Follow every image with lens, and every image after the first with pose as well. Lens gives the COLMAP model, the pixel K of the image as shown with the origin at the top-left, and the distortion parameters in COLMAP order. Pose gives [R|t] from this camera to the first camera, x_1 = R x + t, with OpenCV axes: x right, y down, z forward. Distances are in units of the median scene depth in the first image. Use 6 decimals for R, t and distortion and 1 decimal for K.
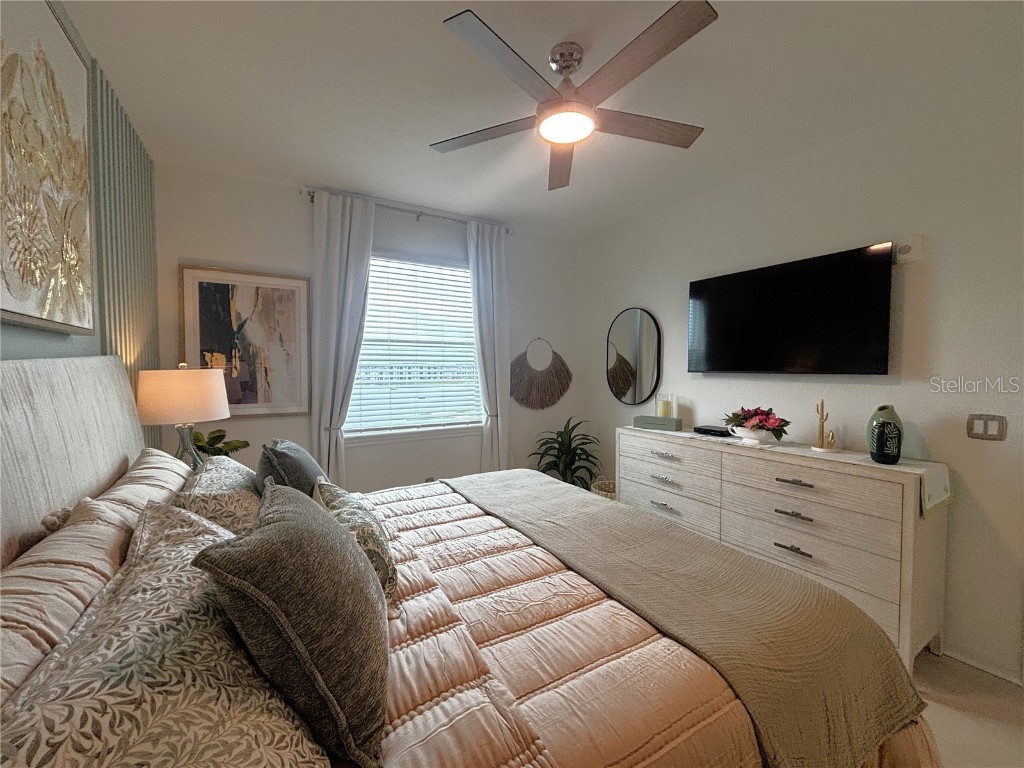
lens RADIAL K [[414.6, 0, 511.5], [0, 414.6, 384.9], [0, 0, 1]] dist [-0.003777, 0.001140]
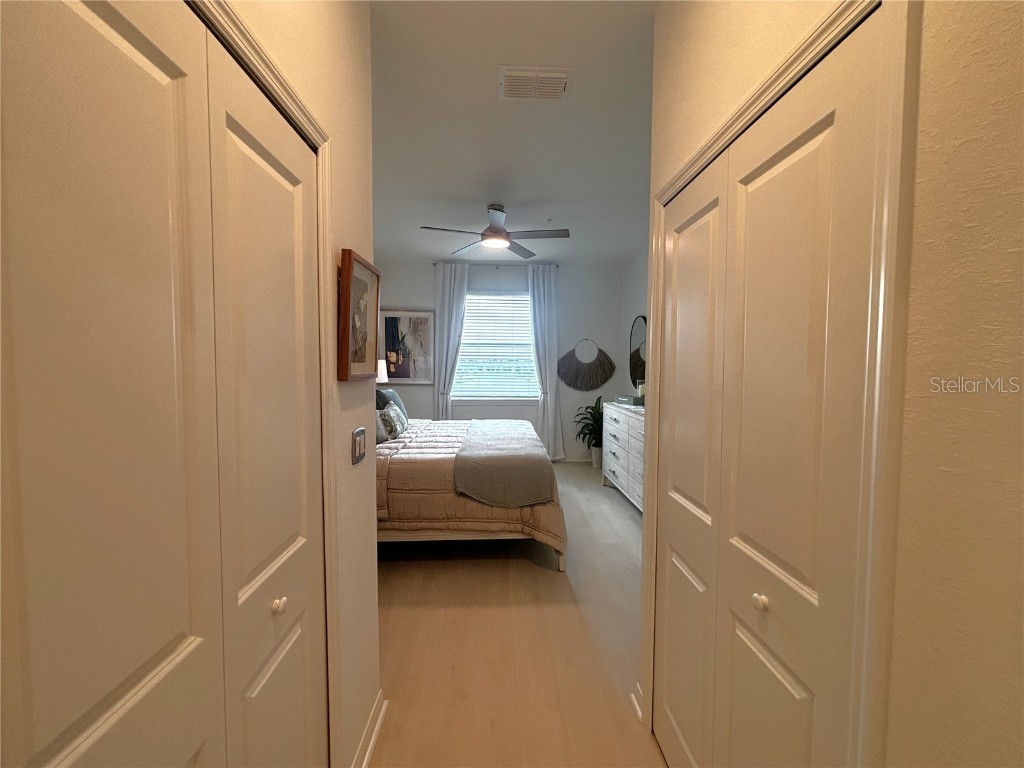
lens RADIAL K [[414.6, 0, 515.0], [0, 414.6, 378.9], [0, 0, 1]] dist [-0.003777, 0.001140]
pose [[0.875909, 0.023471, -0.481905, 0.690156], [-0.026430, 0.999650, 0.000648, 0.031670], [0.481751, 0.012169, 0.876223, -0.413524]]
